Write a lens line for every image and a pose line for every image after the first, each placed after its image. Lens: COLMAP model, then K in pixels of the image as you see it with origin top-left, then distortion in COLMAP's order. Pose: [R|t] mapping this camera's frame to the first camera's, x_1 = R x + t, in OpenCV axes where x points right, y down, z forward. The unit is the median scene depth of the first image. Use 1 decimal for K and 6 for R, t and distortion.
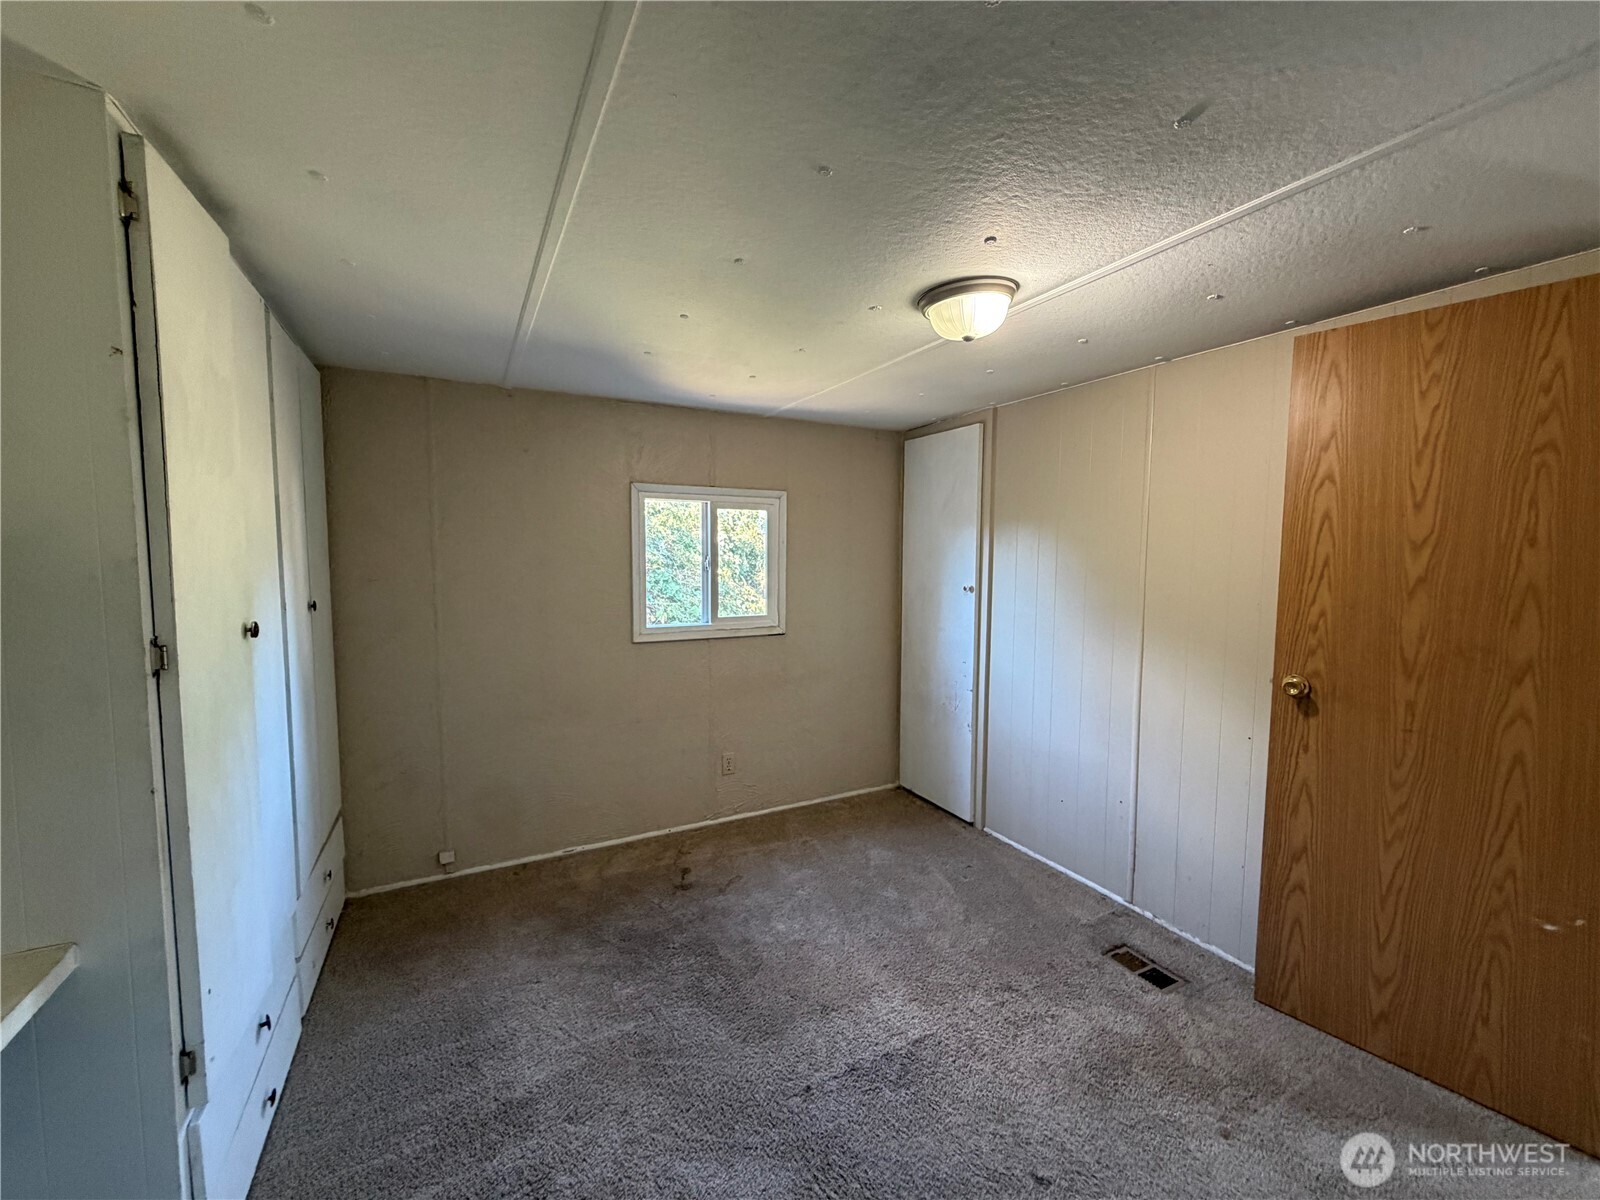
lens RADIAL K [[637.8, 0, 794.3], [0, 637.8, 600.8], [0, 0, 1]] dist [-0.001272, 0.000092]
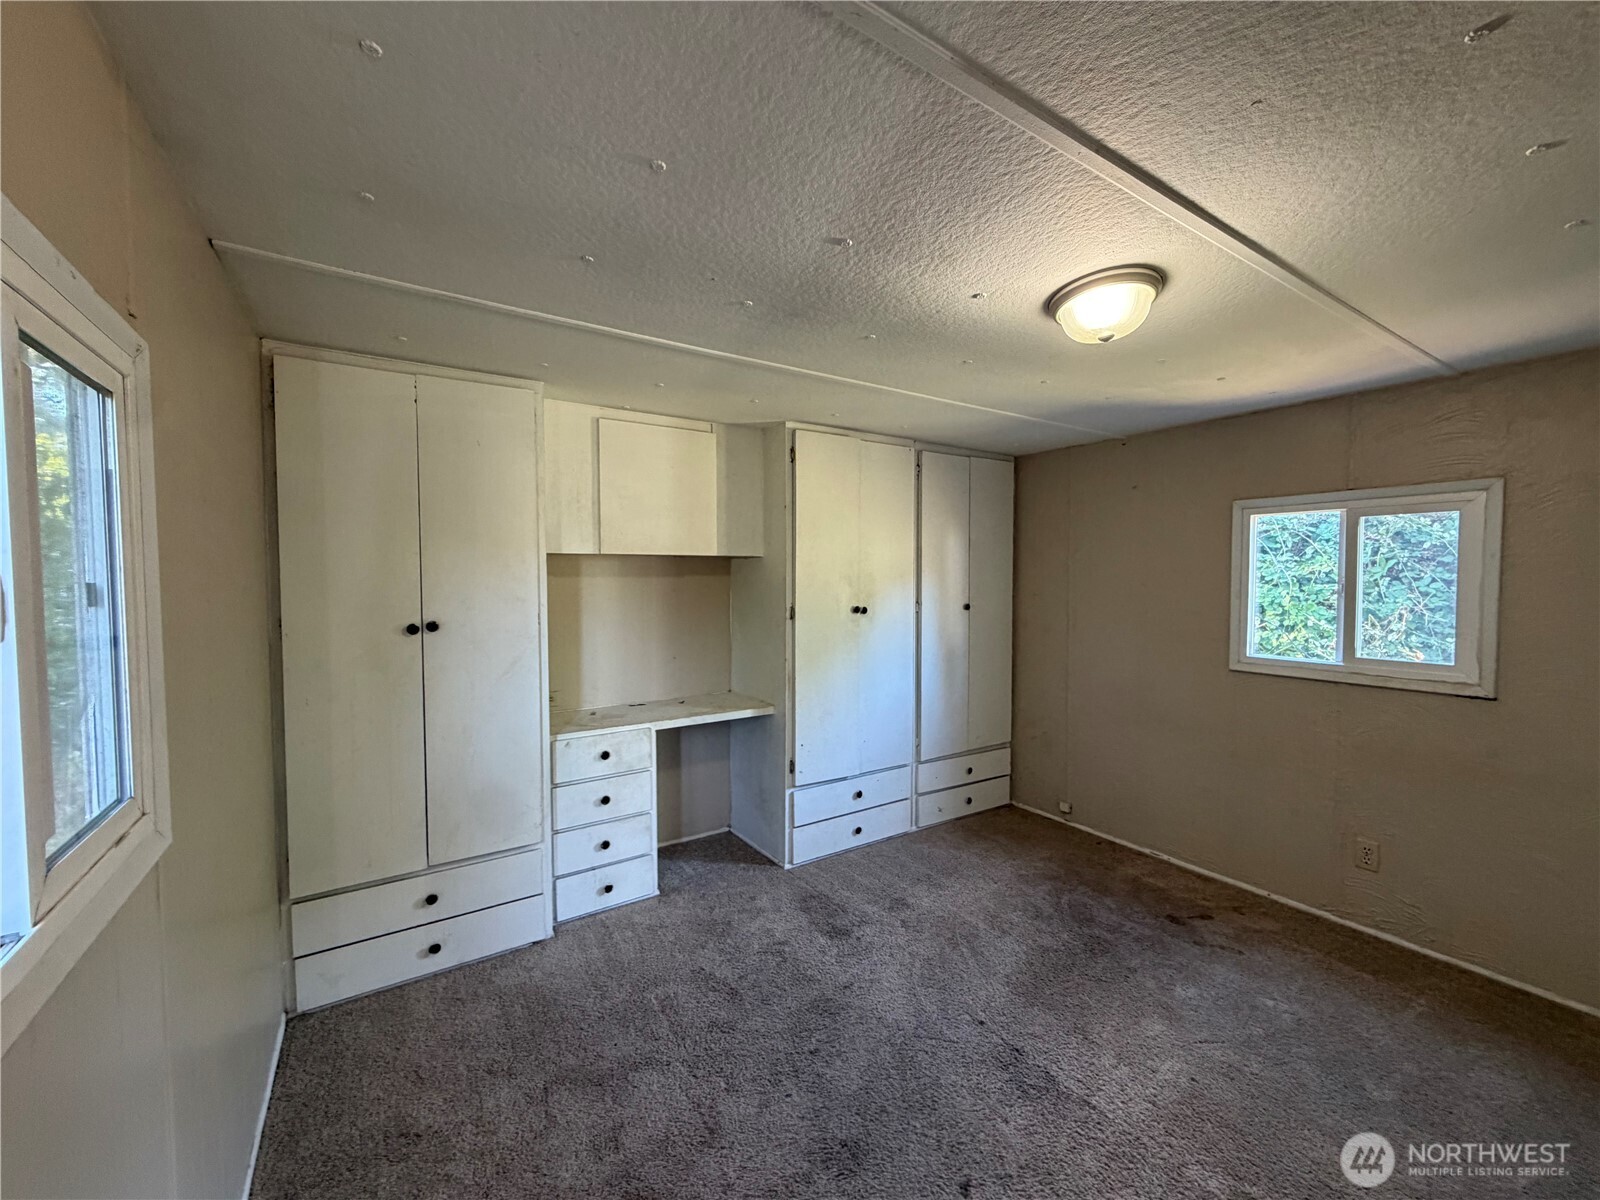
lens RADIAL K [[637.8, 0, 794.3], [0, 637.8, 600.8], [0, 0, 1]] dist [-0.001272, 0.000092]
pose [[0.089604, 0.033356, -0.995419, 0.645066], [-0.072902, 0.996978, 0.026846, -0.014466], [0.993306, 0.070162, 0.091765, 0.275220]]
